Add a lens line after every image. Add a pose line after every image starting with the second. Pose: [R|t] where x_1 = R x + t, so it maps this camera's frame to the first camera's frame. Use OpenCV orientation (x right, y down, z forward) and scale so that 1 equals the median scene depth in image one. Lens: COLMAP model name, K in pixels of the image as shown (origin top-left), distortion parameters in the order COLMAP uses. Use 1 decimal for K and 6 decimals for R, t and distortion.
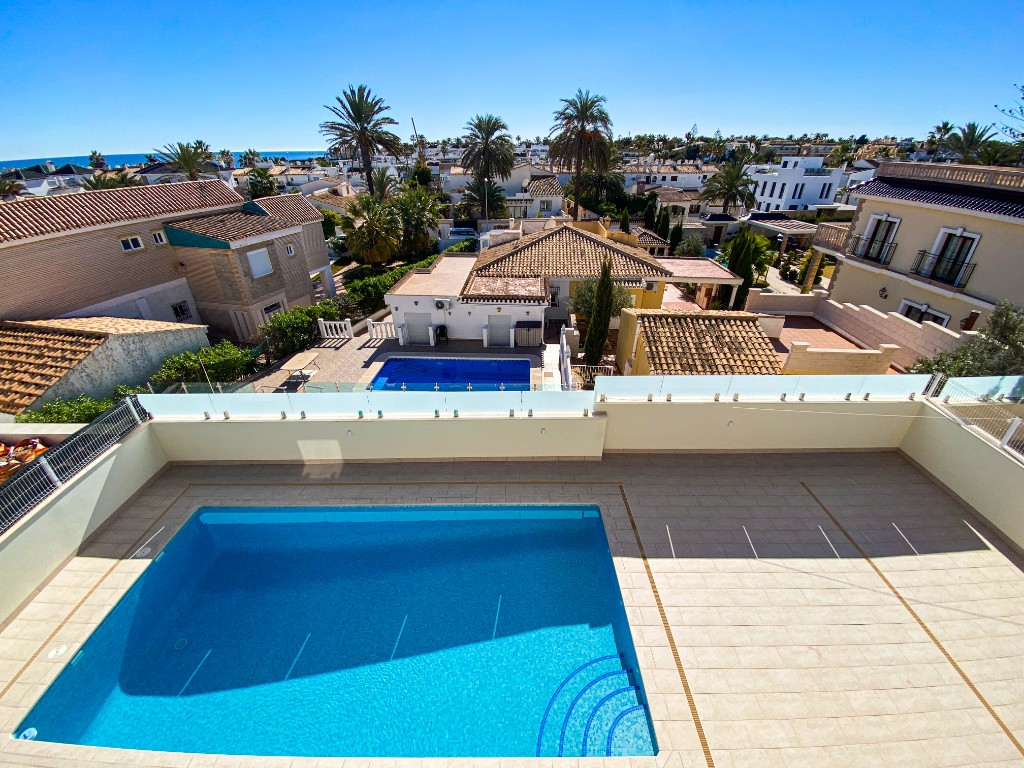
lens RADIAL K [[407.7, 0, 514.9], [0, 407.7, 385.6], [0, 0, 1]] dist [-0.009441, -0.000997]
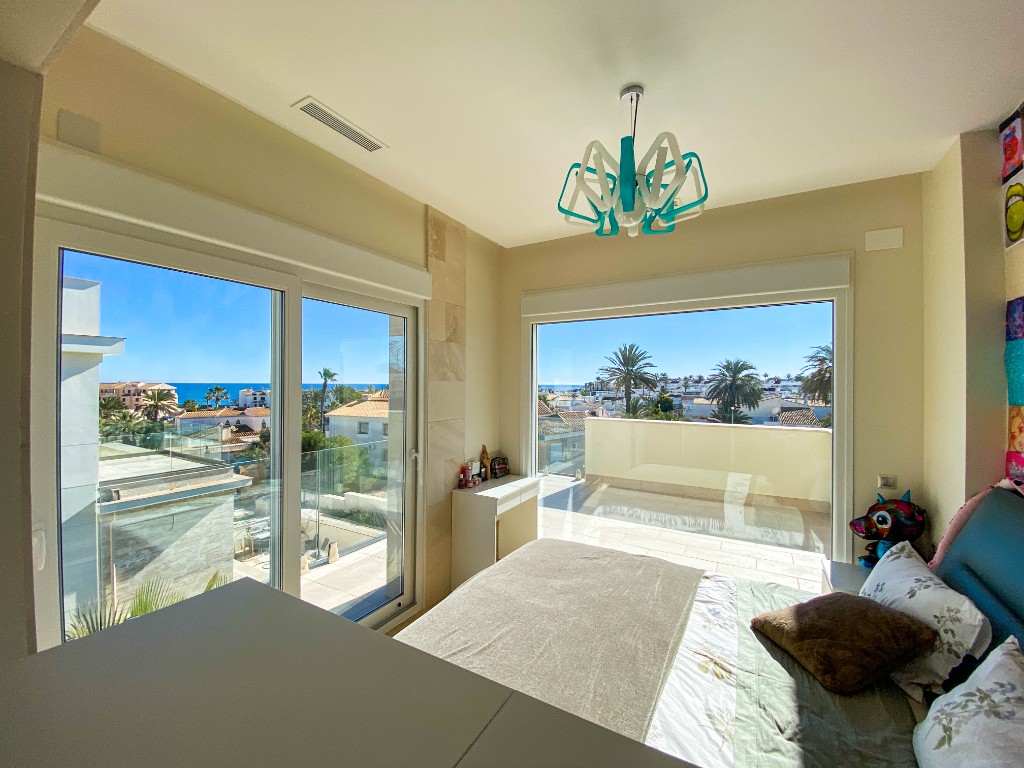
lens RADIAL K [[407.7, 0, 501.8], [0, 407.7, 379.3], [0, 0, 1]] dist [-0.009441, -0.000997]
pose [[0.842830, -0.002882, -0.538172, -0.003371], [-0.273534, 0.858899, -0.432979, 0.055560], [0.463483, 0.512136, 0.723118, -0.096014]]
